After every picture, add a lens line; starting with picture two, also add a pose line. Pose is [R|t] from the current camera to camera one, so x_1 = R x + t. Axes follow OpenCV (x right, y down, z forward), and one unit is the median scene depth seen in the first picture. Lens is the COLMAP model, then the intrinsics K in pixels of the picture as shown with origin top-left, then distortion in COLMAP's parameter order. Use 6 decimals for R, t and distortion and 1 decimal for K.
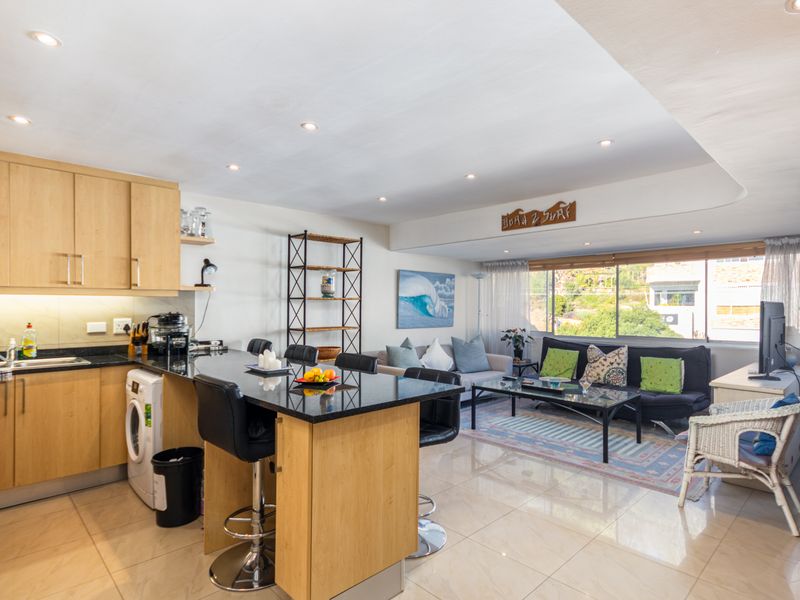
lens RADIAL K [[432.9, 0, 402.6], [0, 432.9, 305.8], [0, 0, 1]] dist [-0.000655, -0.000298]
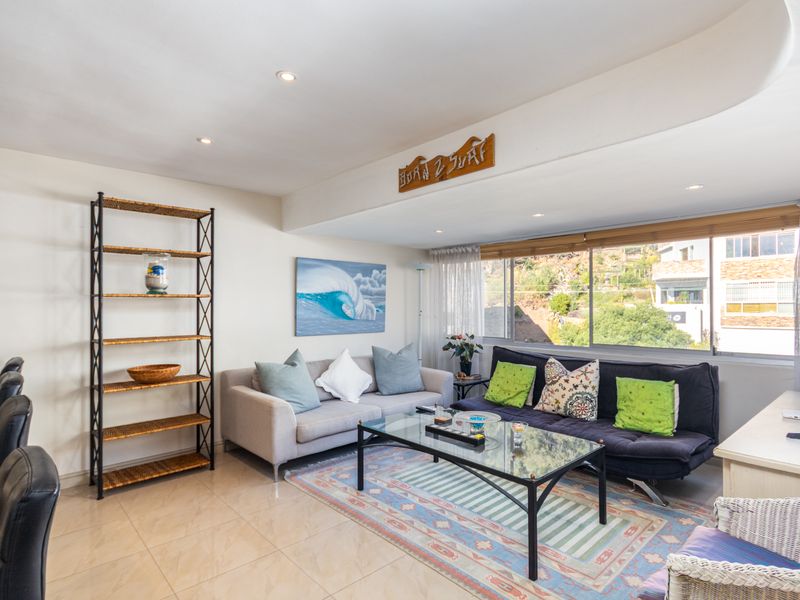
lens RADIAL K [[432.9, 0, 405.0], [0, 432.9, 302.7], [0, 0, 1]] dist [-0.000655, -0.000298]
pose [[0.999921, -0.006056, -0.011003, 0.220002], [0.005984, 0.999961, -0.006539, 0.001273], [0.011042, 0.006472, 0.999918, 0.303163]]
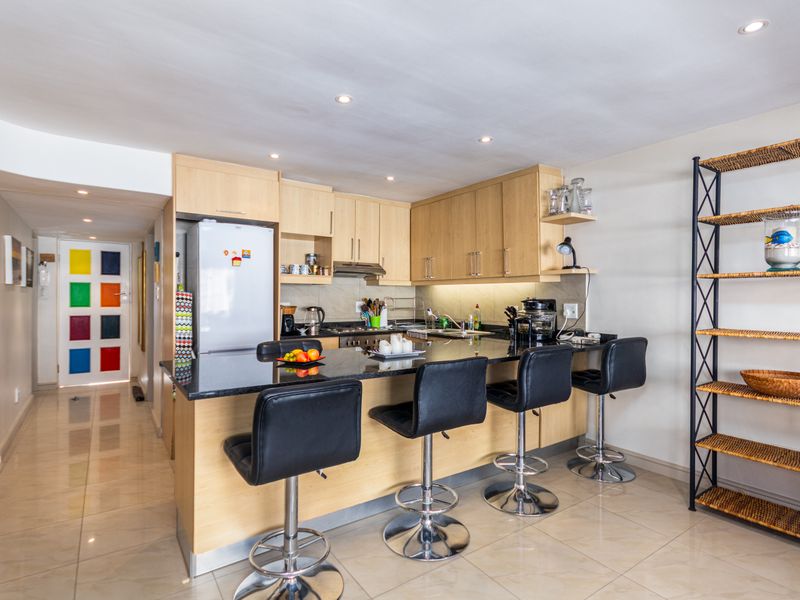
lens RADIAL K [[432.9, 0, 405.8], [0, 432.9, 296.6], [0, 0, 1]] dist [-0.000655, -0.000298]
pose [[-0.160031, 0.004839, -0.987100, 0.357262], [0.002432, 0.999987, 0.004507, 0.005067], [0.987109, -0.001679, -0.160040, 0.634228]]
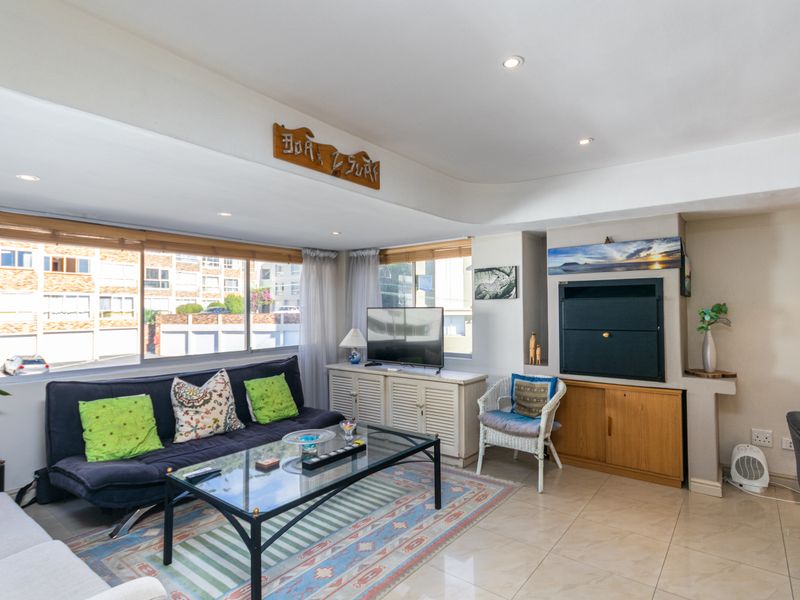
lens RADIAL K [[432.9, 0, 402.8], [0, 432.9, 298.2], [0, 0, 1]] dist [-0.000655, -0.000298]
pose [[-0.143025, 0.023604, 0.989438, -0.229427], [0.009103, 0.999705, -0.022533, -0.005297], [-0.989677, 0.005784, -0.143198, 0.839784]]
